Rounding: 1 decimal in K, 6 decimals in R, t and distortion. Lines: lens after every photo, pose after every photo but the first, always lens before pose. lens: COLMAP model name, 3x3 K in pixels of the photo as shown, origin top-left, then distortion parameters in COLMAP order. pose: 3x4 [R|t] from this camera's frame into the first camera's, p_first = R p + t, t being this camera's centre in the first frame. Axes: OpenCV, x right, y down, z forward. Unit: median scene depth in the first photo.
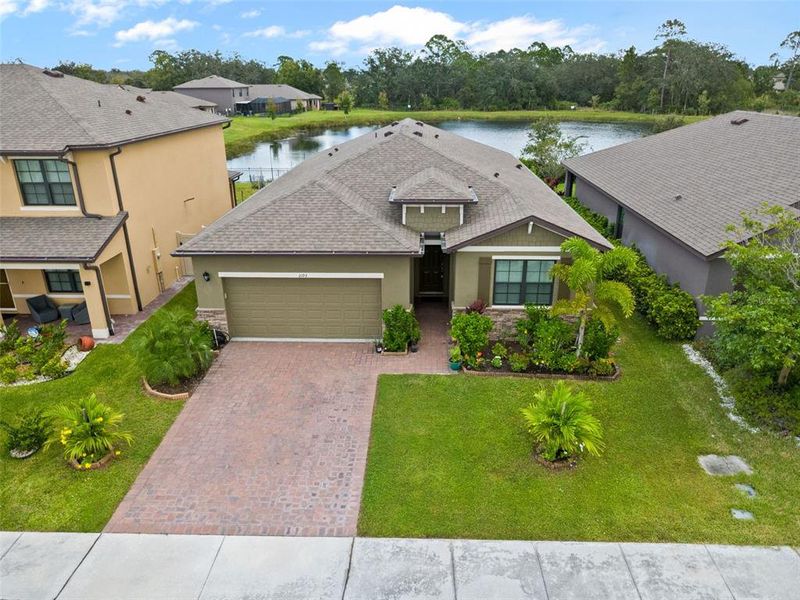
lens RADIAL K [[575.9, 0, 400.0], [0, 575.9, 300.0], [0, 0, 1]] dist [0.006244, 0.001557]
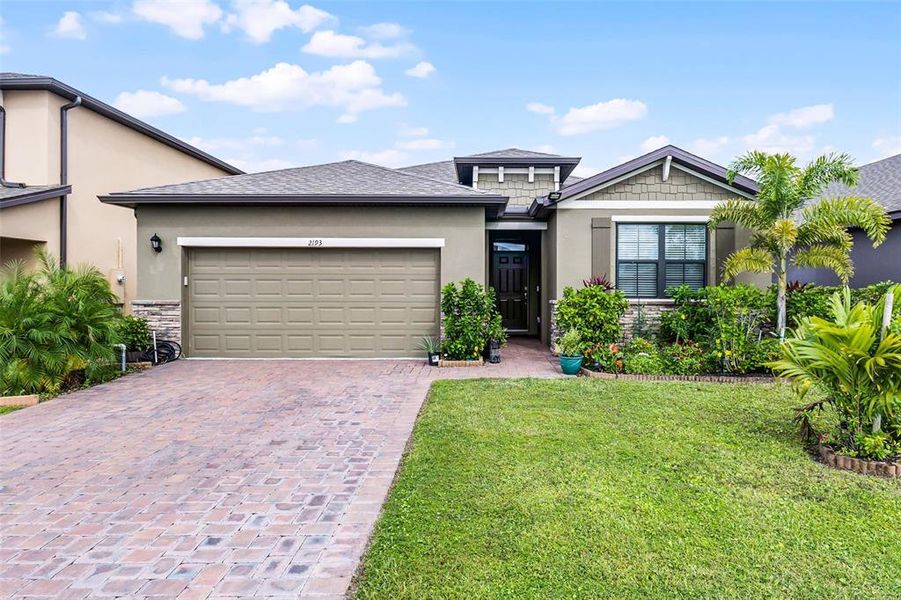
lens RADIAL K [[540.8, 0, 487.2], [0, 540.8, 282.2], [0, 0, 1]] dist [-0.001273, -0.001922]
pose [[0.998418, 0.009675, 0.055380, -0.014142], [0.011499, 0.929109, -0.369628, 0.216894], [-0.055030, 0.369680, 0.927528, 0.460817]]
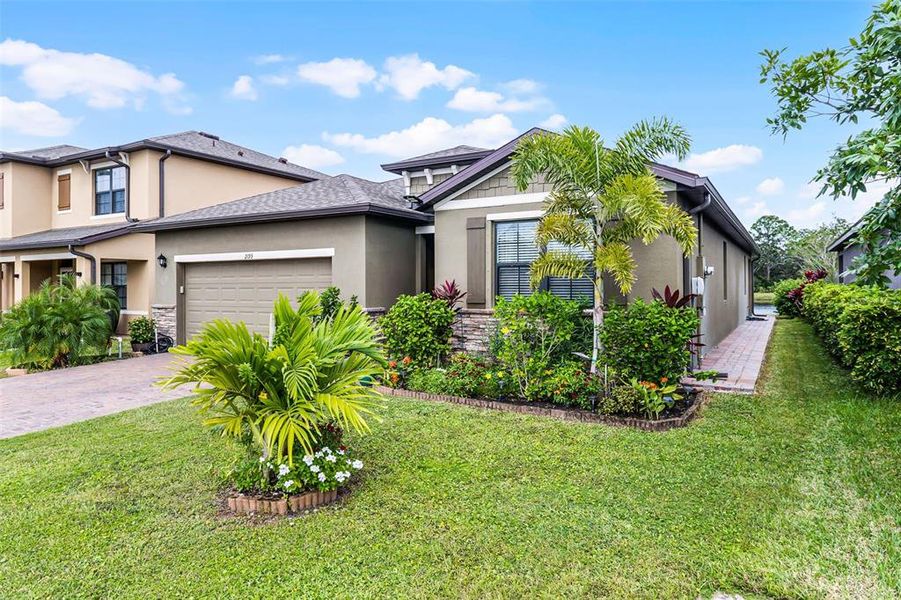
lens RADIAL K [[583.3, 0, 451.8], [0, 583.3, 285.5], [0, 0, 1]] dist [-0.003282, -0.000861]
pose [[0.887430, 0.001807, -0.460939, 0.395664], [-0.168625, 0.931949, -0.320994, 0.184351], [0.428991, 0.362585, 0.827344, 0.516671]]
